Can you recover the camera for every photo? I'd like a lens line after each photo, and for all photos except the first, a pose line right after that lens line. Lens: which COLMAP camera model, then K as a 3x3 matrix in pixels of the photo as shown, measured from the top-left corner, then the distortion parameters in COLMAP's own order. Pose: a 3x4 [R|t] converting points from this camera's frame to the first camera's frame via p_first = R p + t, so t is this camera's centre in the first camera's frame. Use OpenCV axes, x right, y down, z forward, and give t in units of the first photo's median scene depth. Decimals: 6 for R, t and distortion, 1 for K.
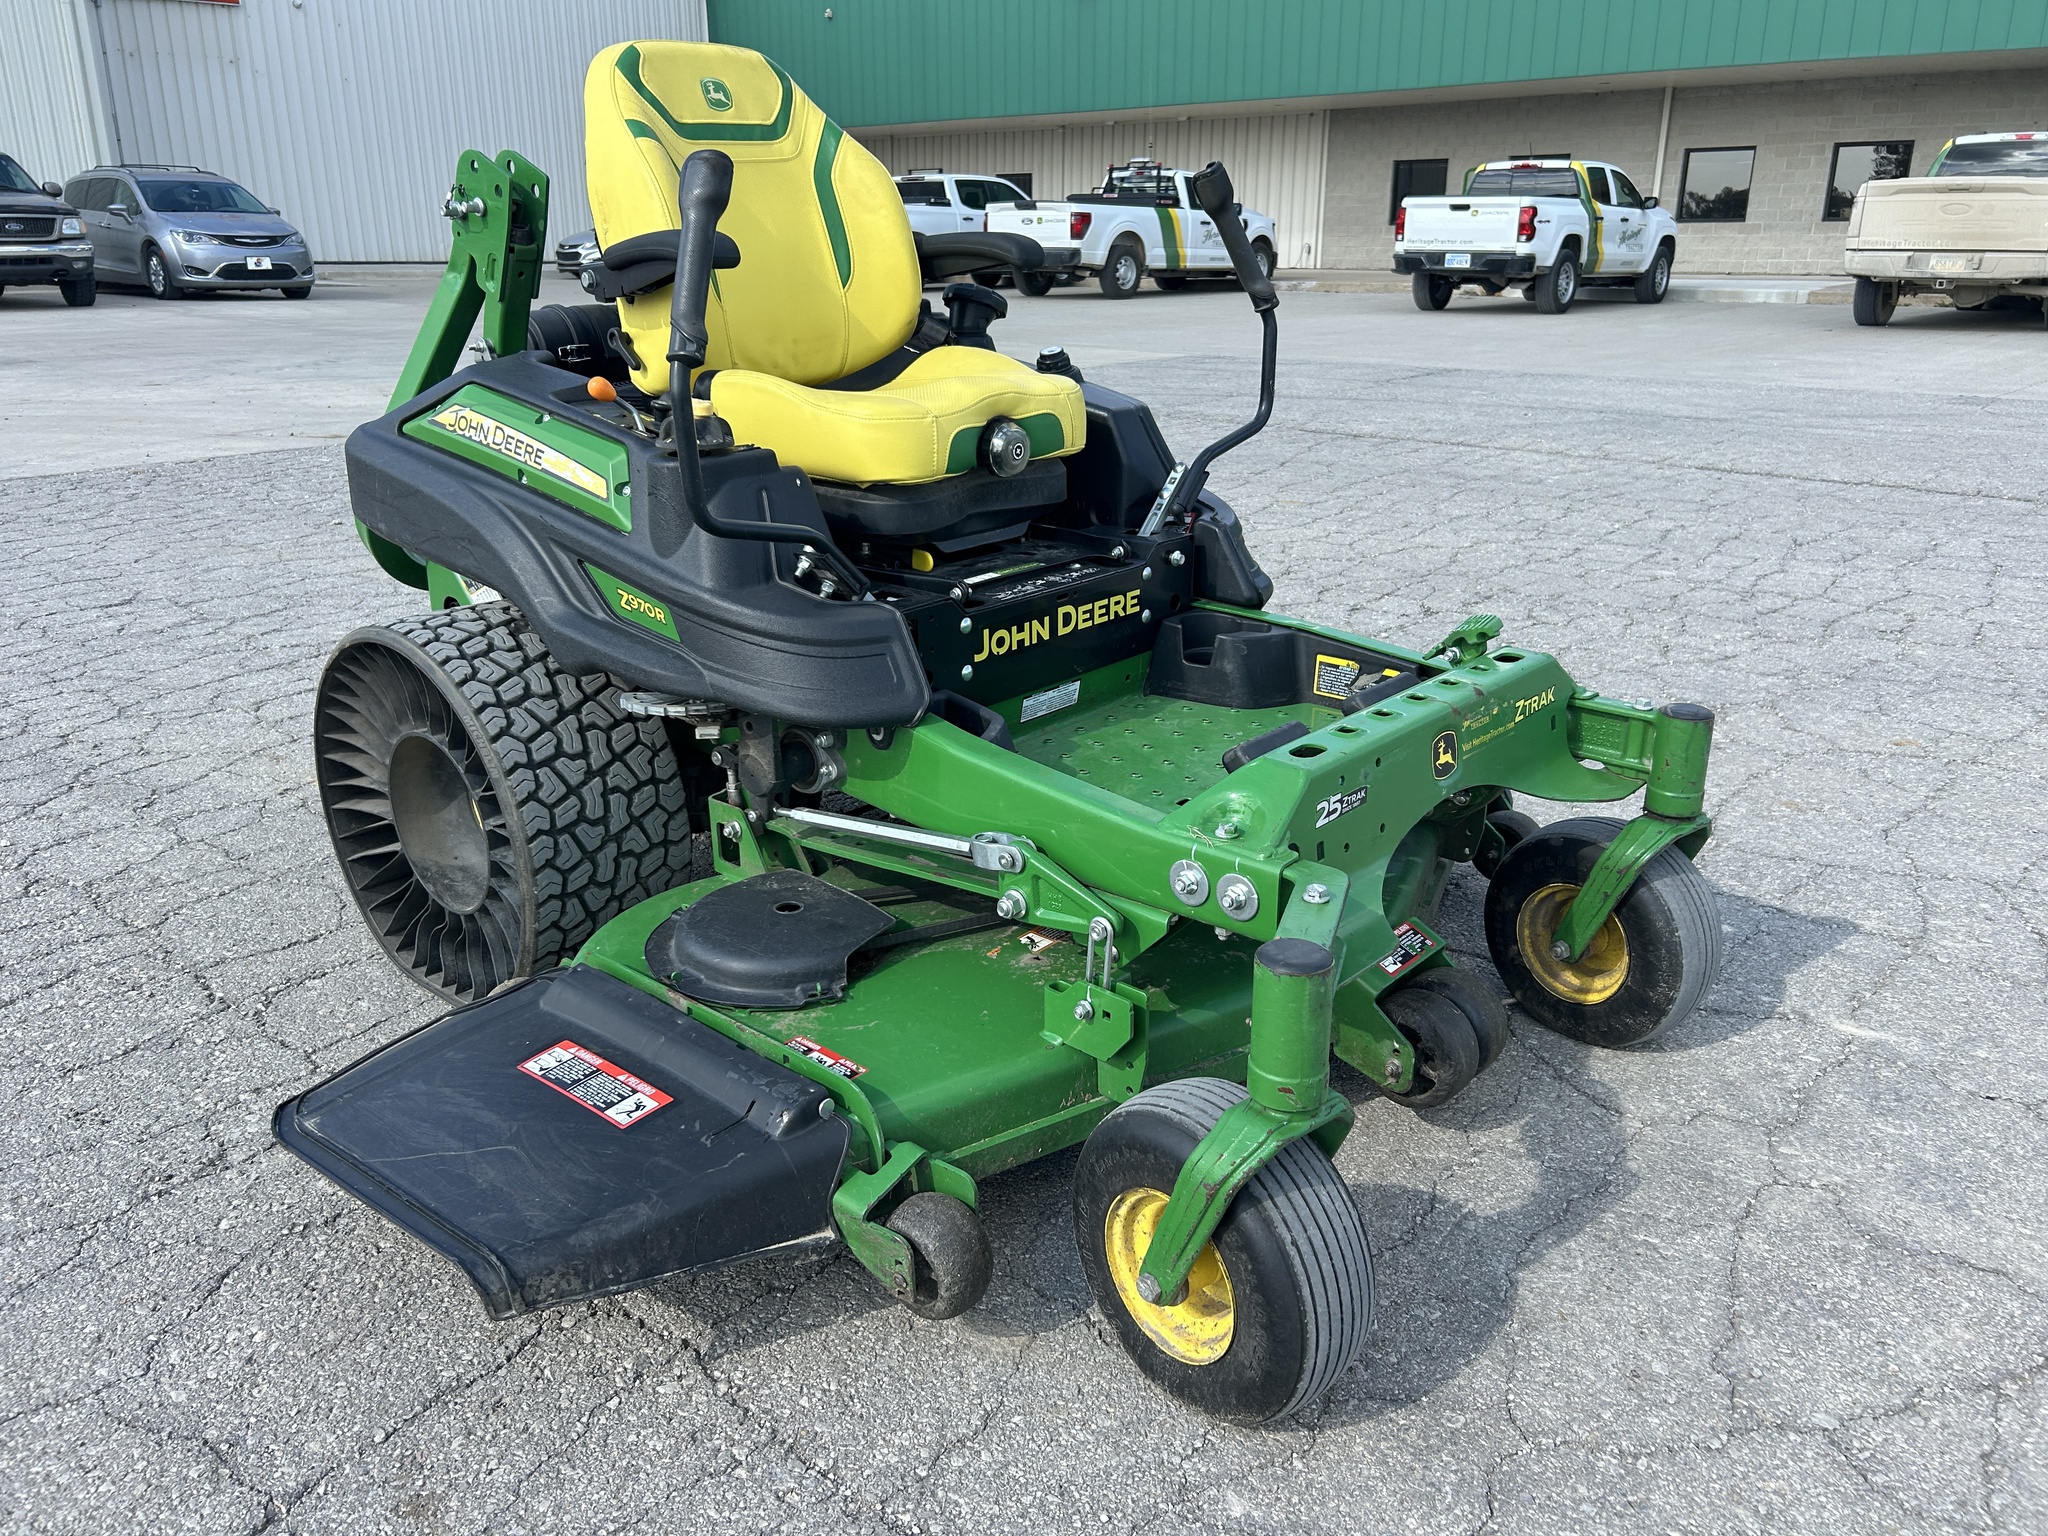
lens RADIAL K [[1554.8, 0, 1040.5], [0, 1554.8, 756.9], [0, 0, 1]] dist [0.052339, -0.057600]
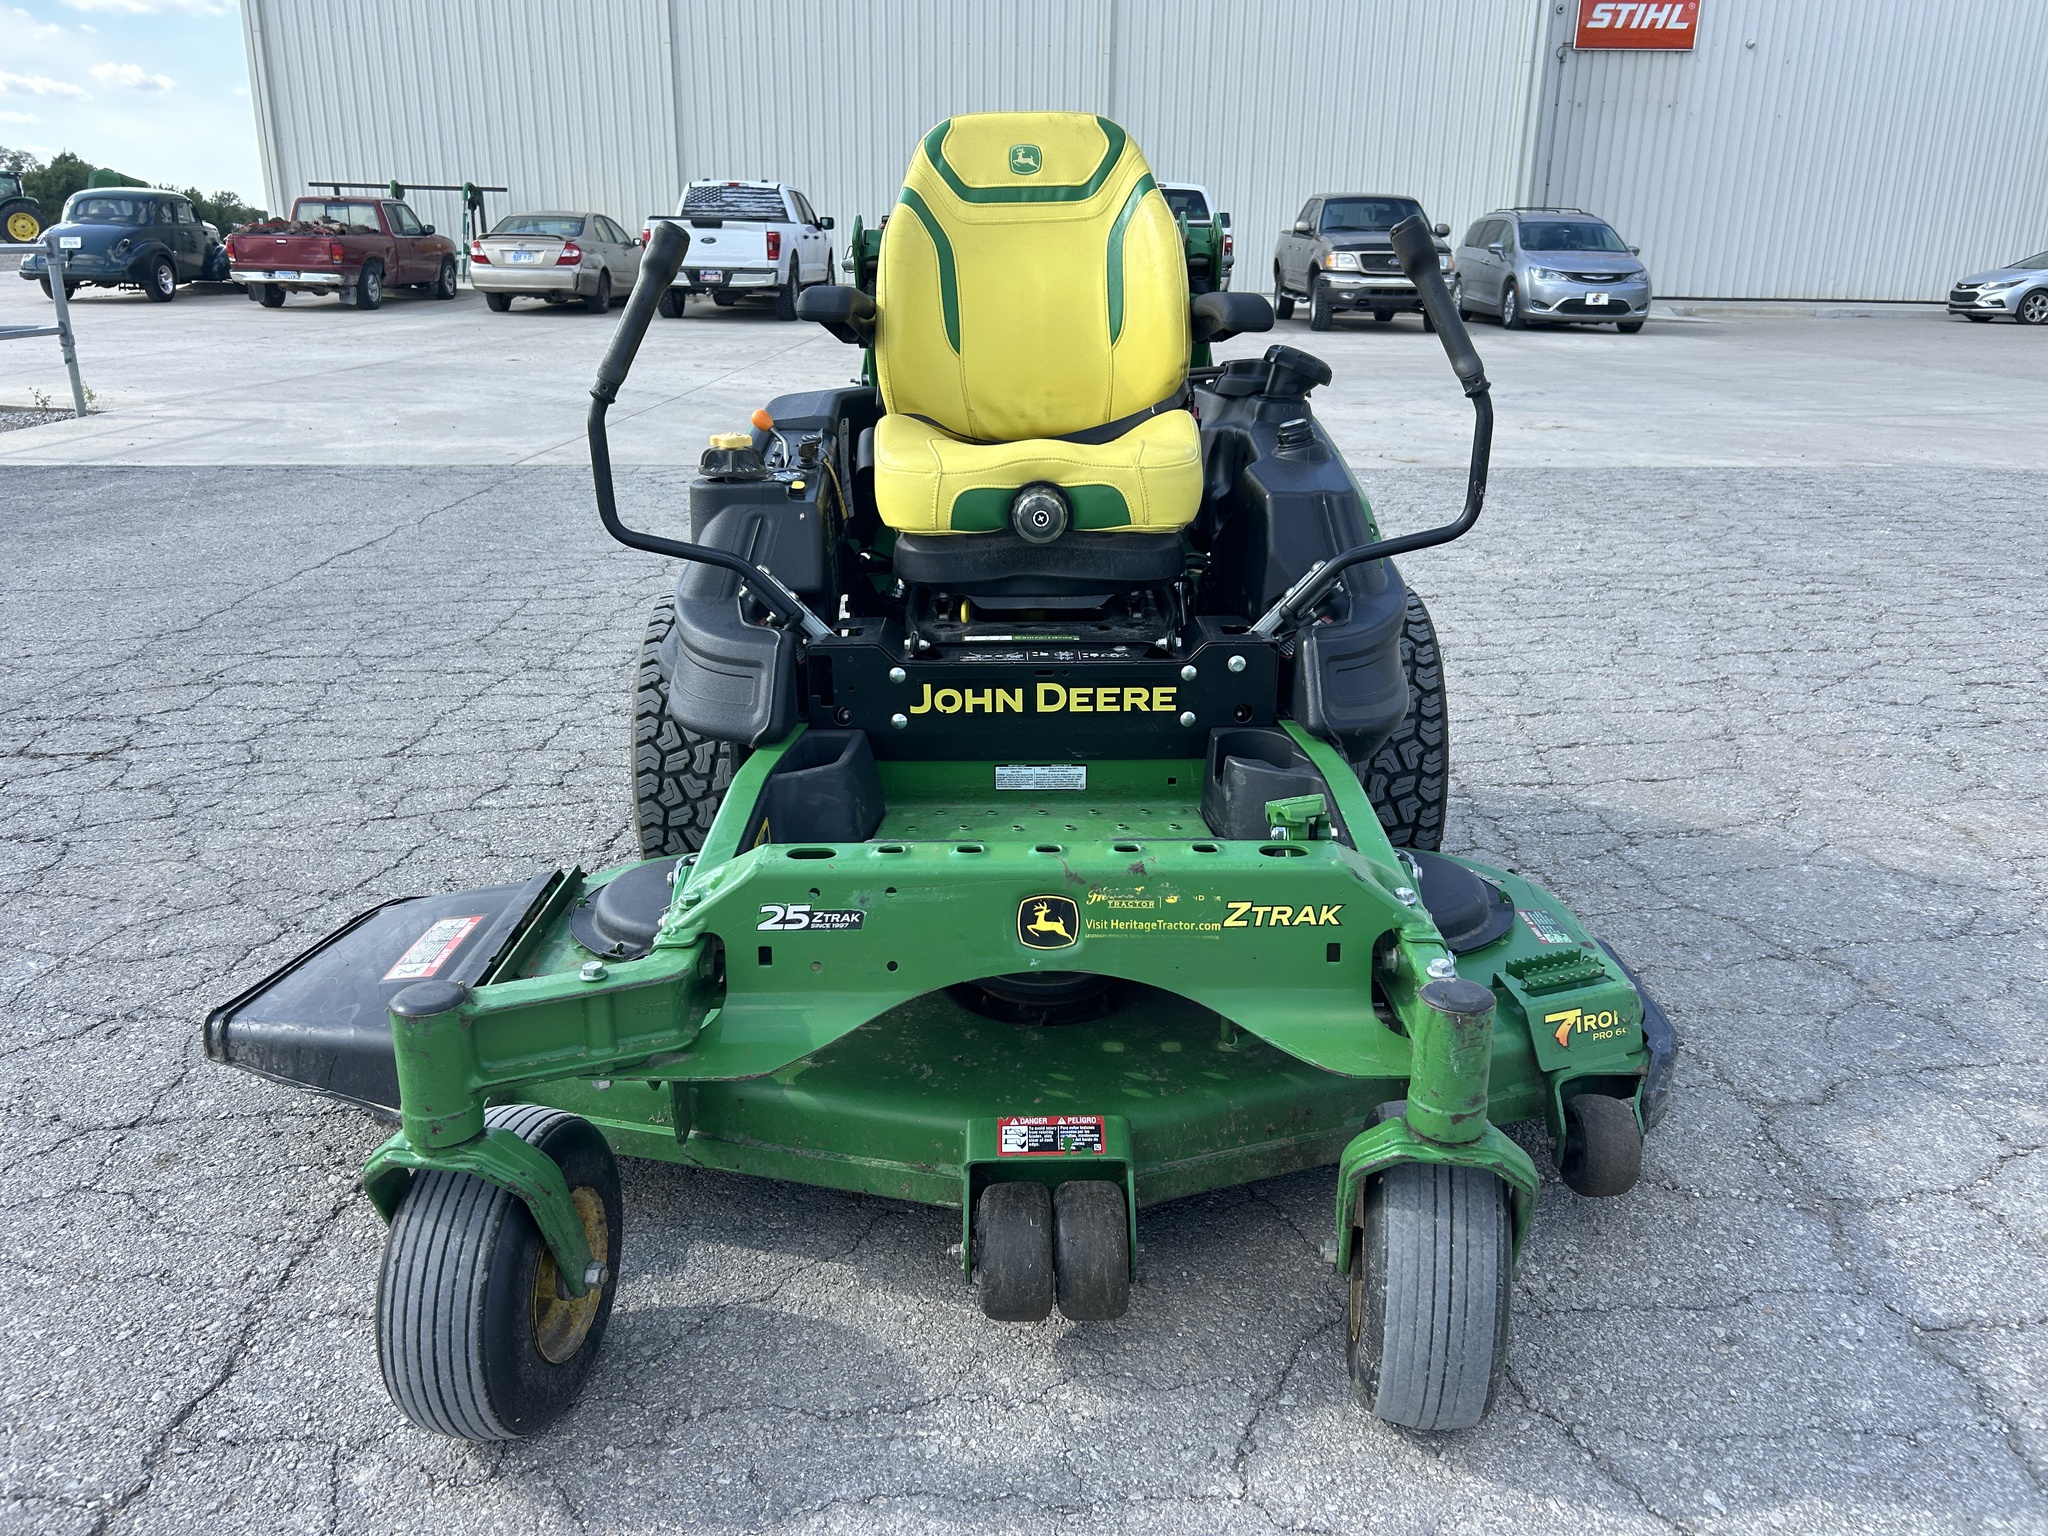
lens RADIAL K [[1554.8, 0, 1042.3], [0, 1554.8, 764.1], [0, 0, 1]] dist [0.052339, -0.057600]
pose [[0.666501, 0.237871, -0.706536, 0.681118], [-0.249101, 0.964317, 0.089673, -0.129981], [0.702656, 0.116232, 0.701972, 0.323307]]
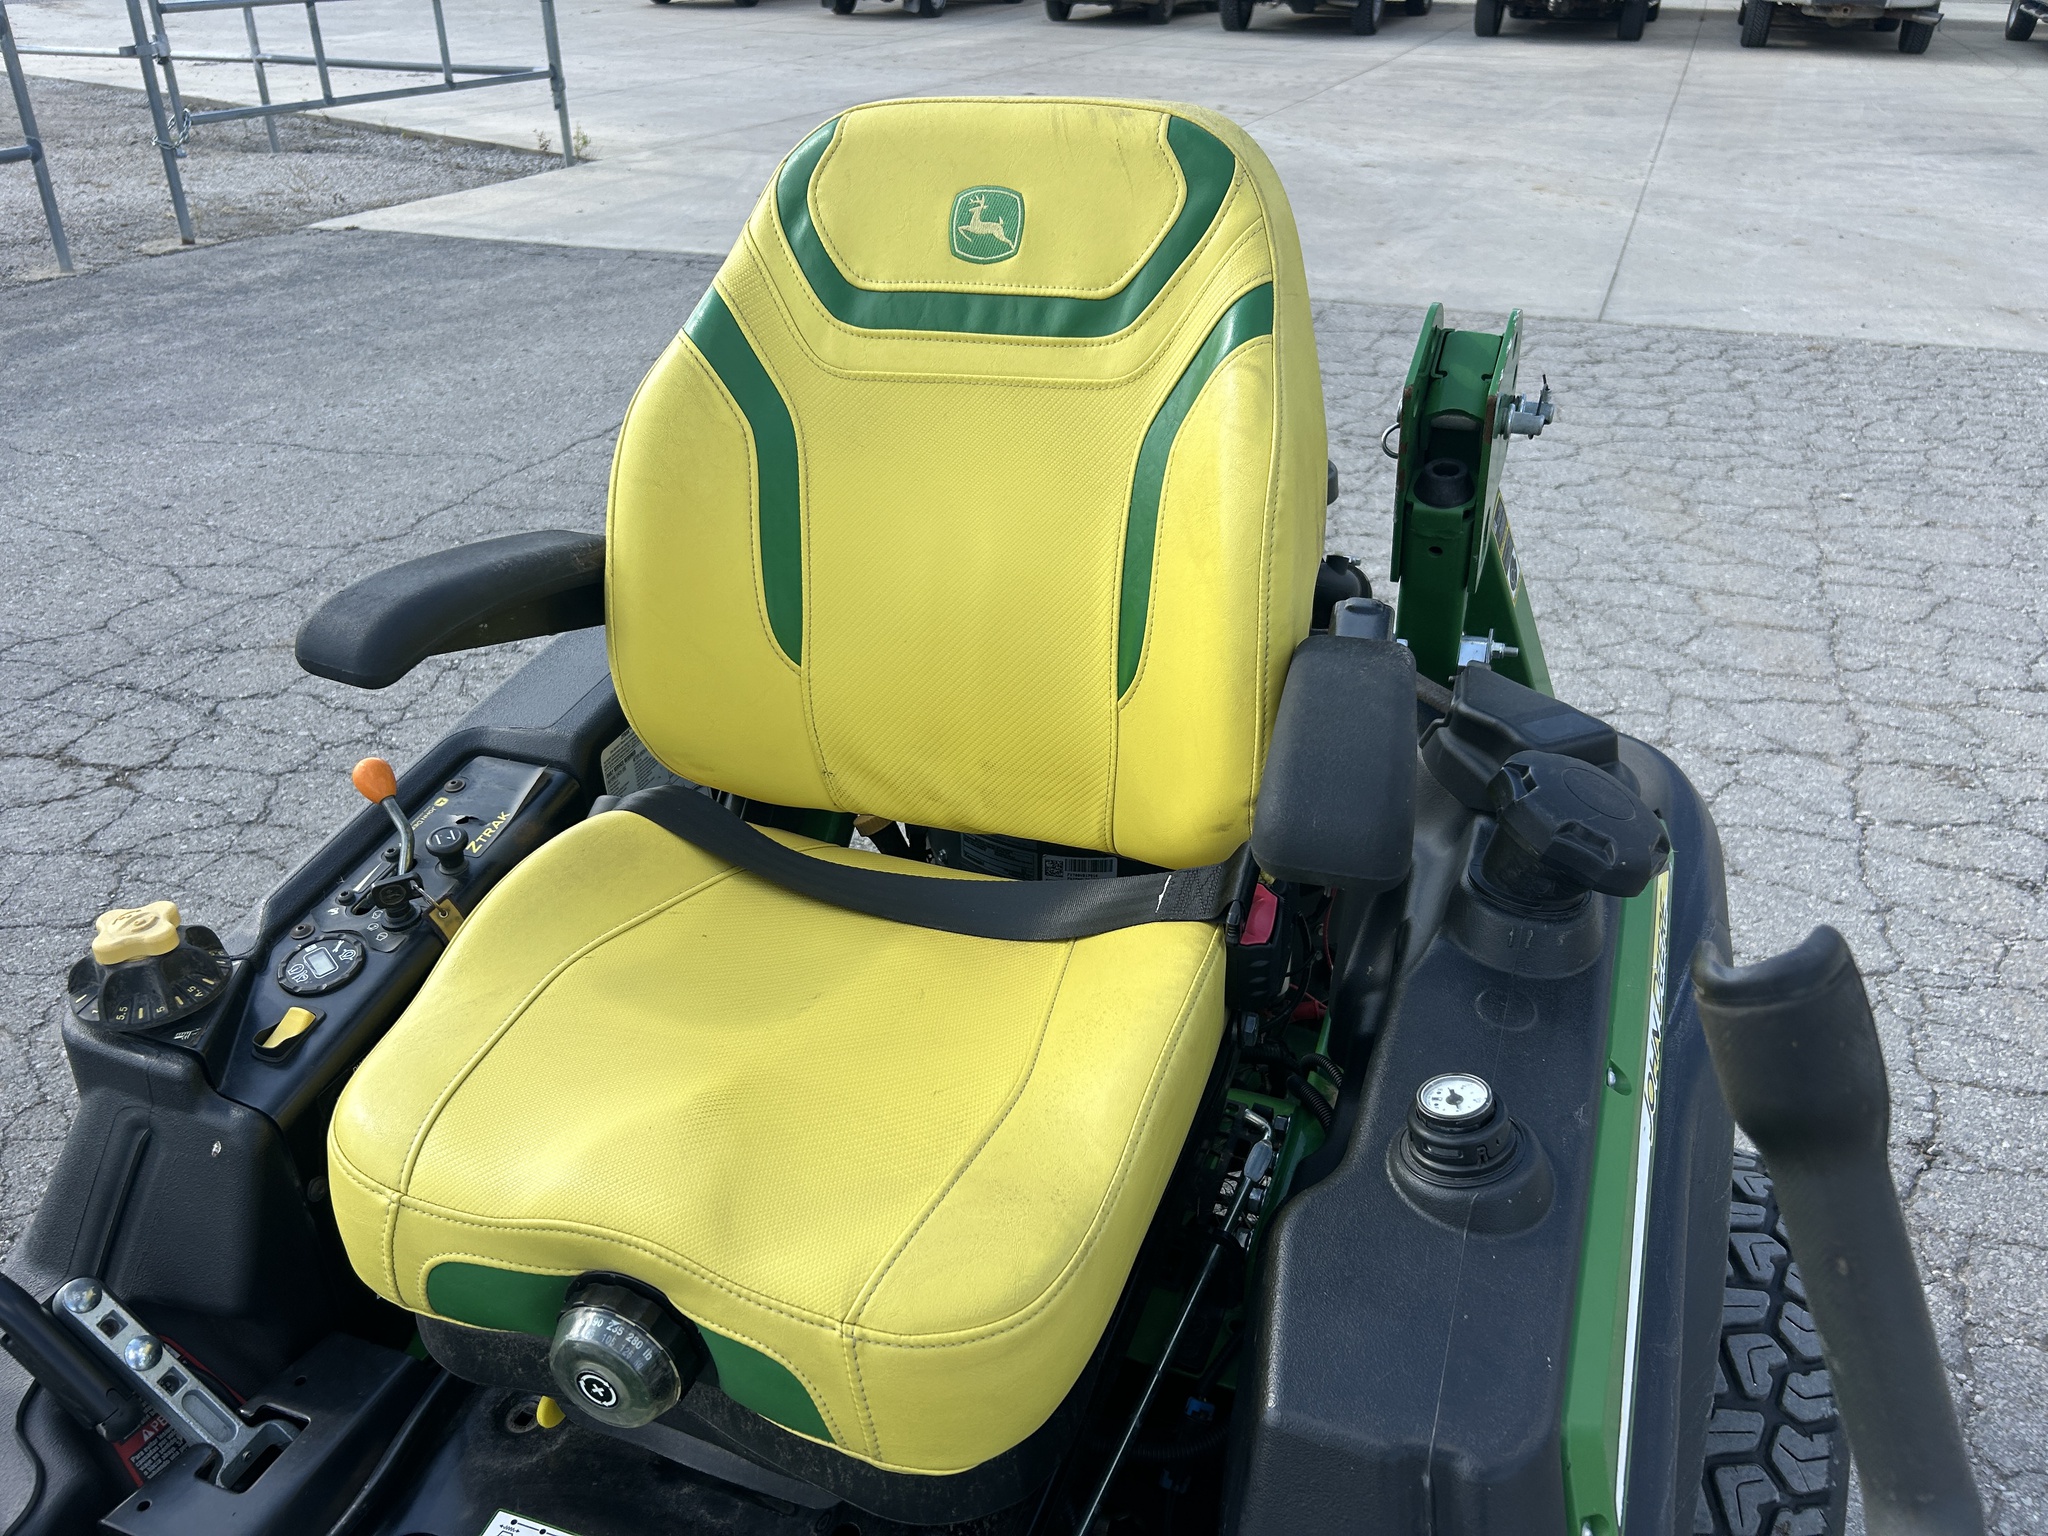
lens RADIAL K [[1554.8, 0, 1014.1], [0, 1554.8, 766.0], [0, 0, 1]] dist [0.052339, -0.057600]
pose [[0.338142, 0.448651, -0.827268, 0.247138], [-0.305753, 0.883735, 0.354299, -0.467100], [0.890042, 0.133136, 0.436004, 0.870853]]
